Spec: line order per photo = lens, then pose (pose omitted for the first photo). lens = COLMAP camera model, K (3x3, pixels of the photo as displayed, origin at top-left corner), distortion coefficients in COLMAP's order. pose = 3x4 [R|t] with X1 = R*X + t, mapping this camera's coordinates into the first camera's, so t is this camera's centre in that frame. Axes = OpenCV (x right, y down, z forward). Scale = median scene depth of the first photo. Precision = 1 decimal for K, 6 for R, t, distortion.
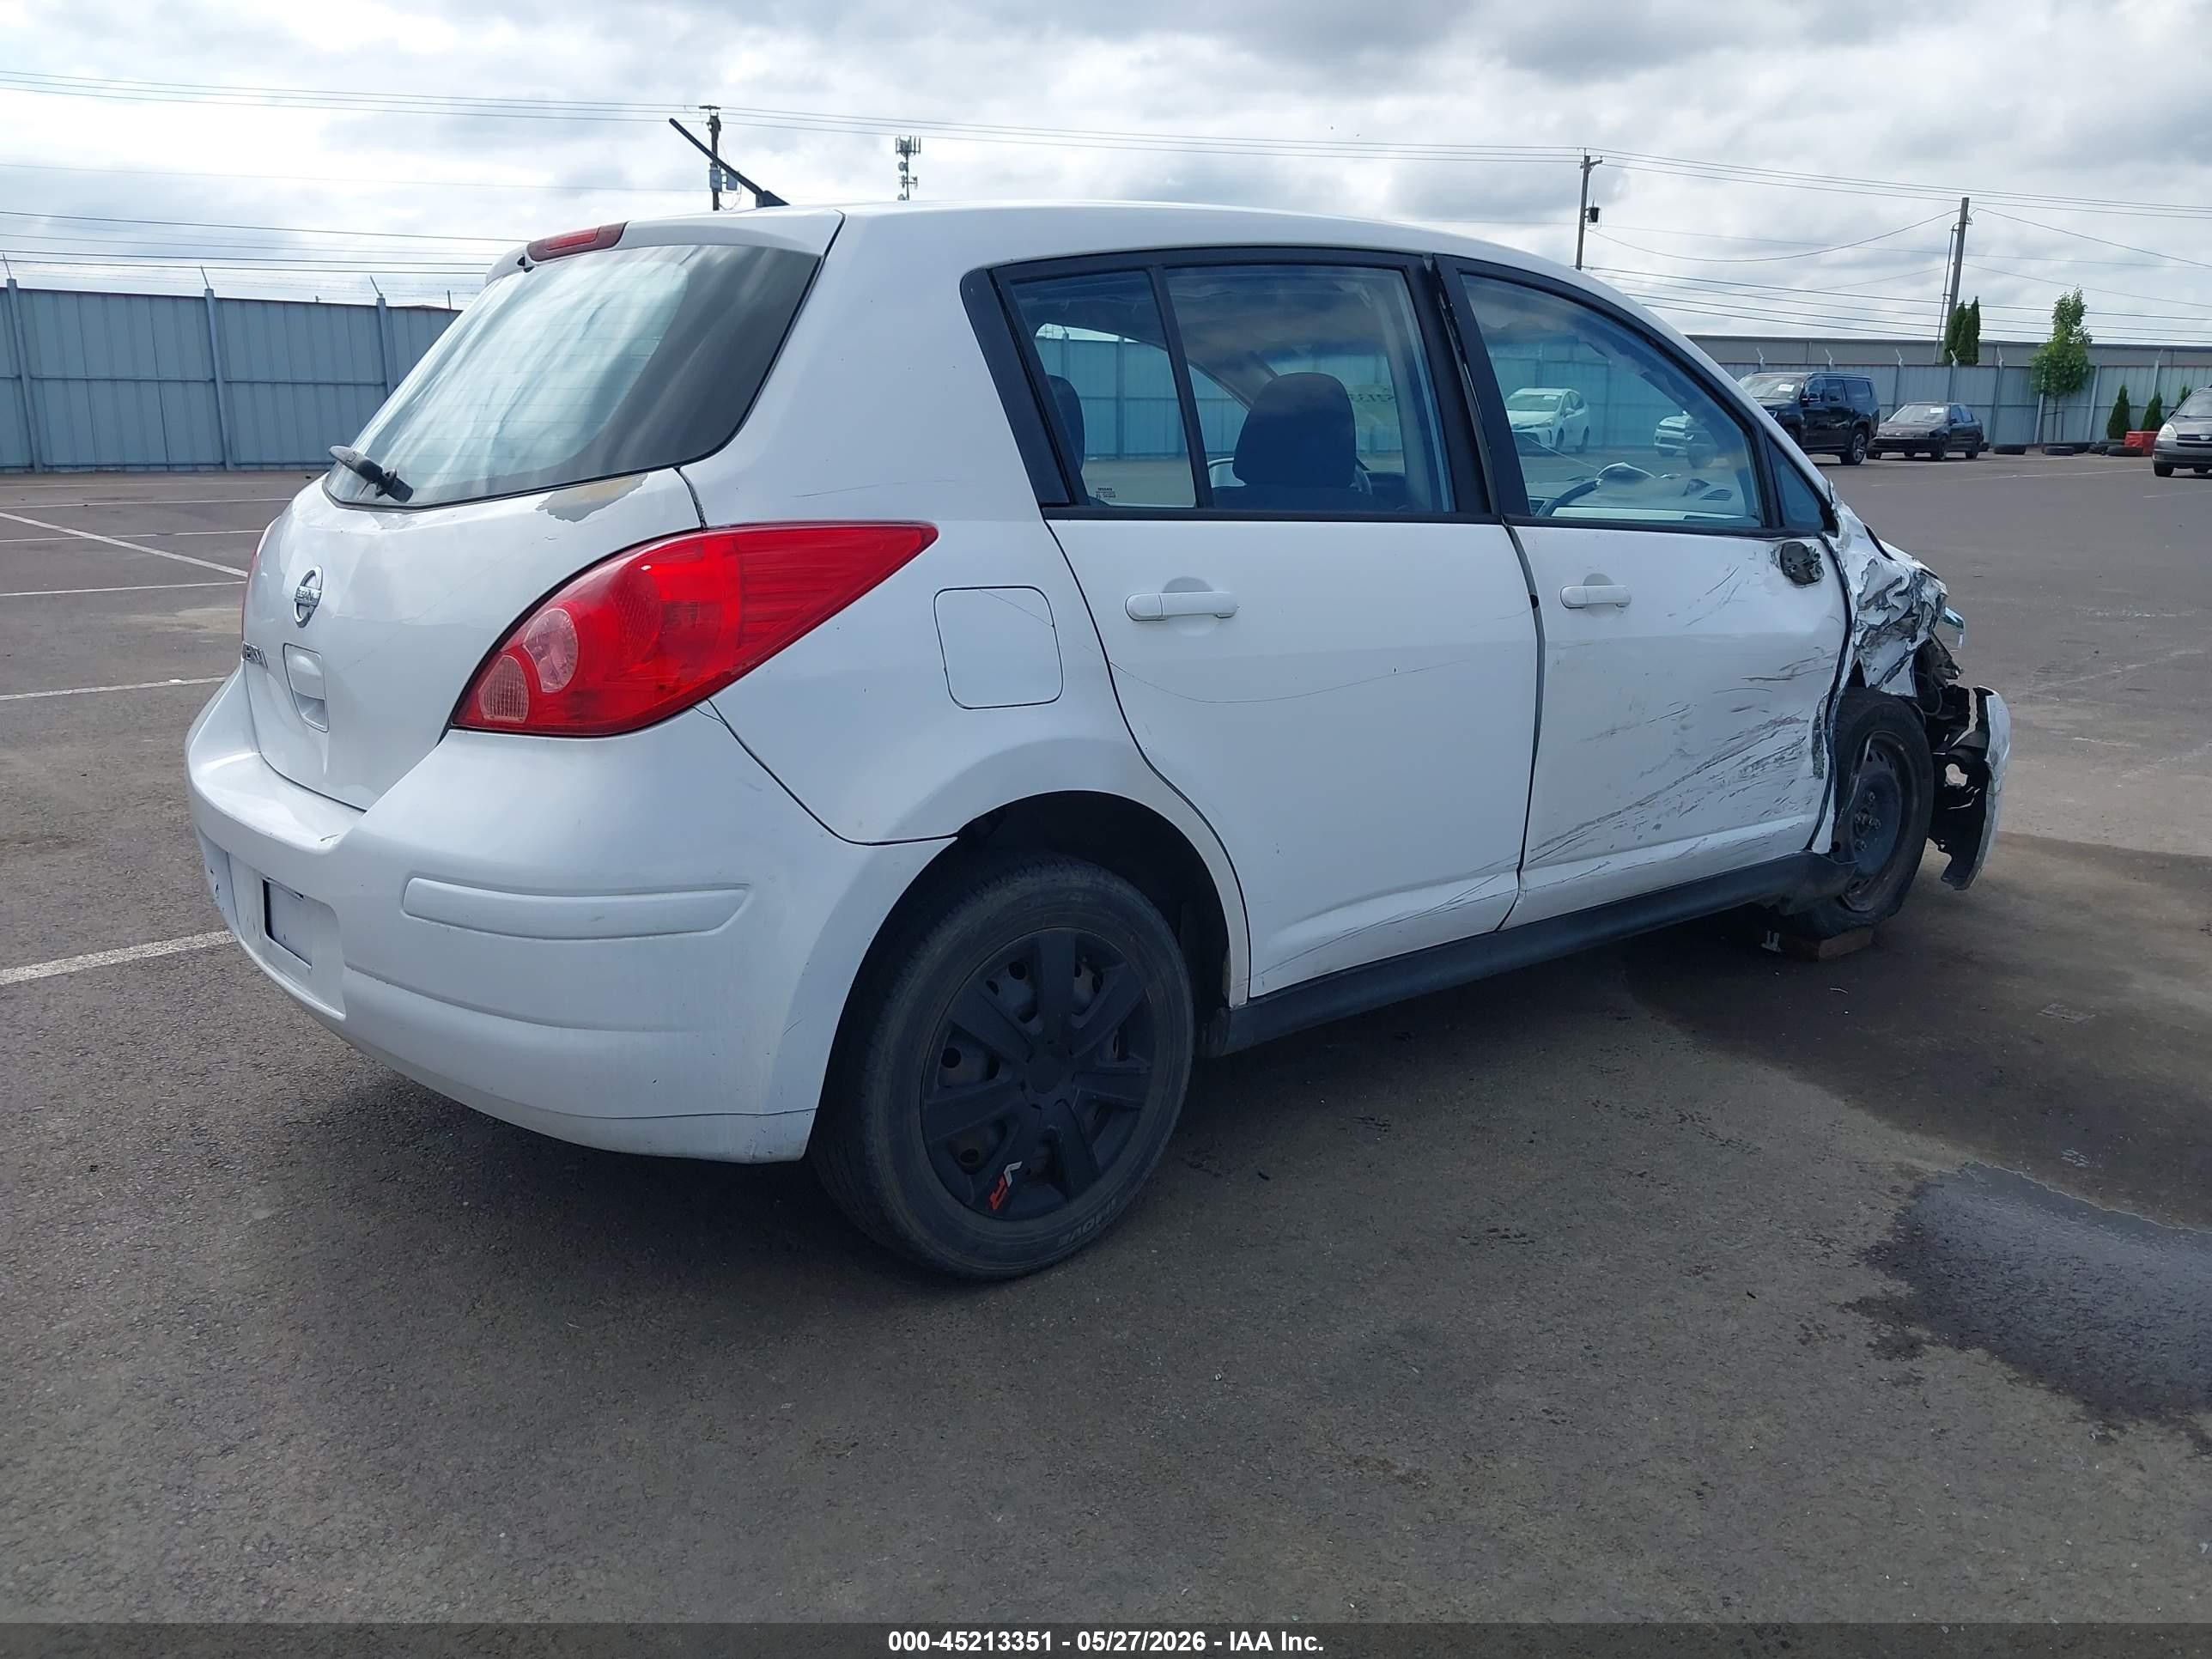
lens RADIAL K [[1788.8, 0, 1117.8], [0, 1788.8, 835.7], [0, 0, 1]] dist [0.103699, -0.178591]
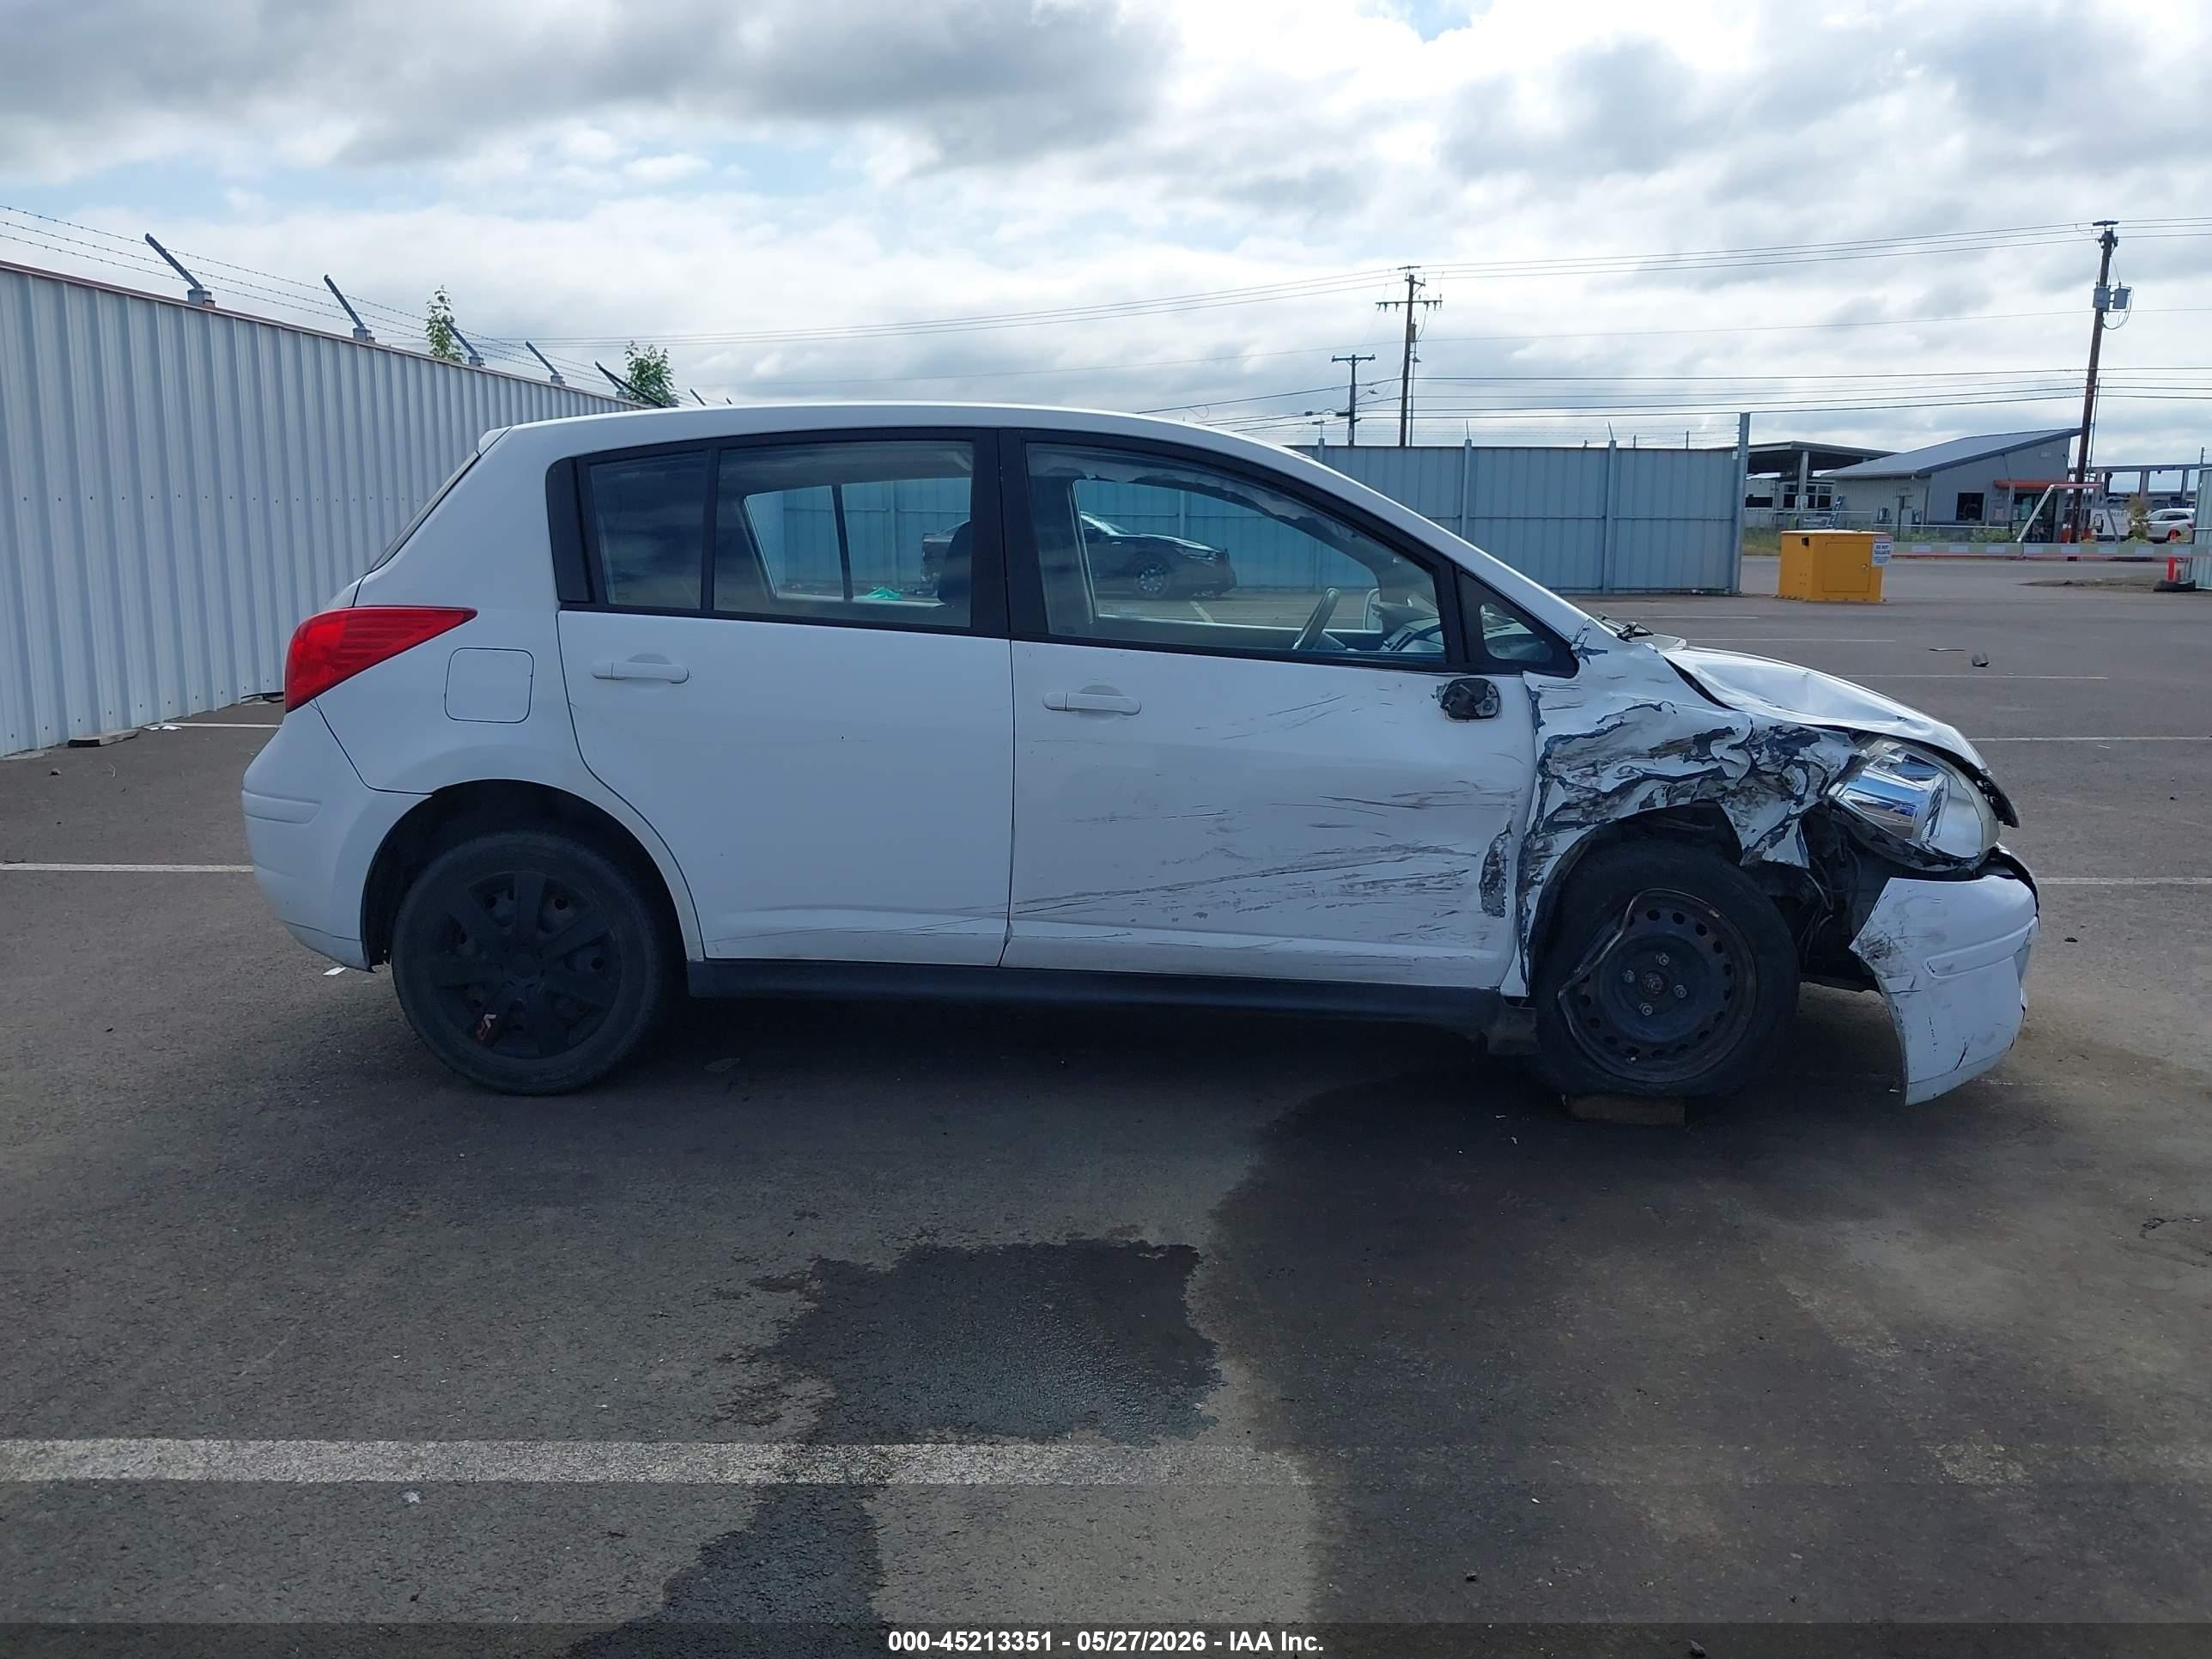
lens RADIAL K [[1788.8, 0, 1117.8], [0, 1788.8, 835.7], [0, 0, 1]] dist [0.103699, -0.178591]
pose [[0.715126, 0.118427, -0.688890, 0.823306], [-0.165549, 0.986199, -0.002317, -0.034489], [0.679108, 0.115702, 0.724862, 0.125212]]
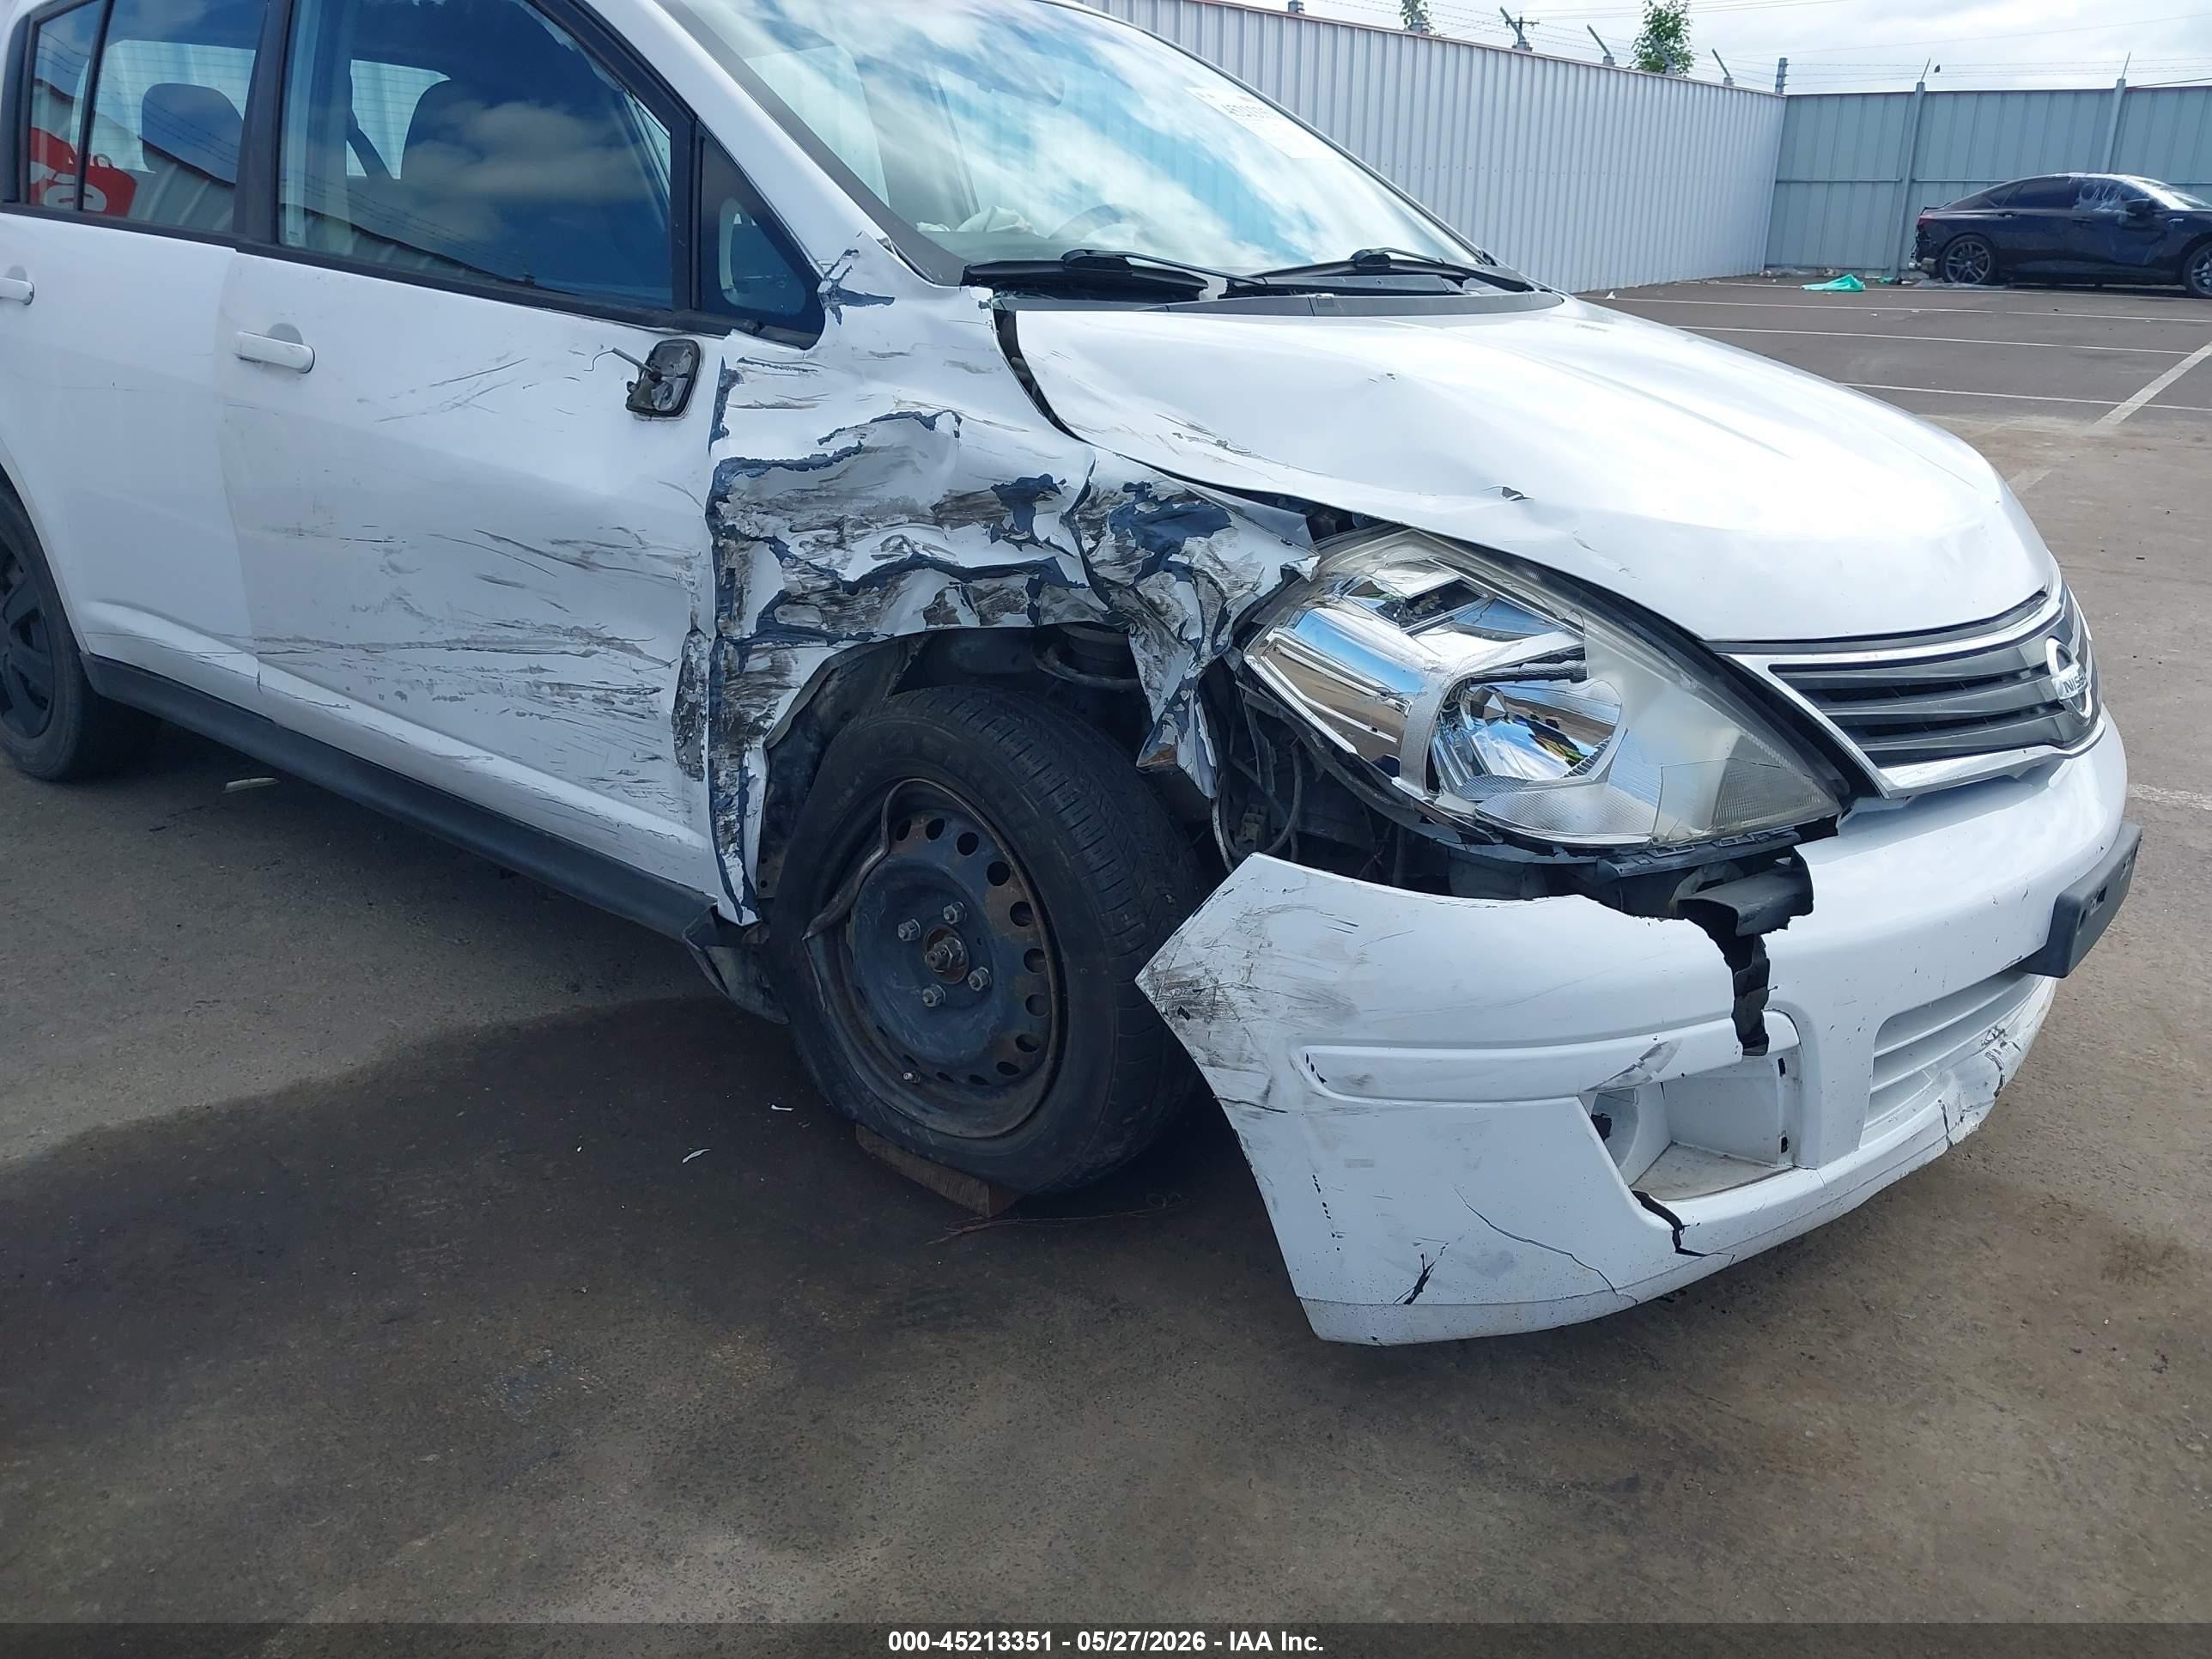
lens RADIAL K [[1788.8, 0, 1117.8], [0, 1788.8, 835.7], [0, 0, 1]] dist [0.103699, -0.178591]
pose [[0.159112, 0.326211, -0.931810, 0.841281], [-0.239351, 0.928422, 0.284154, -0.184373], [0.957807, 0.177818, 0.225802, 0.904577]]
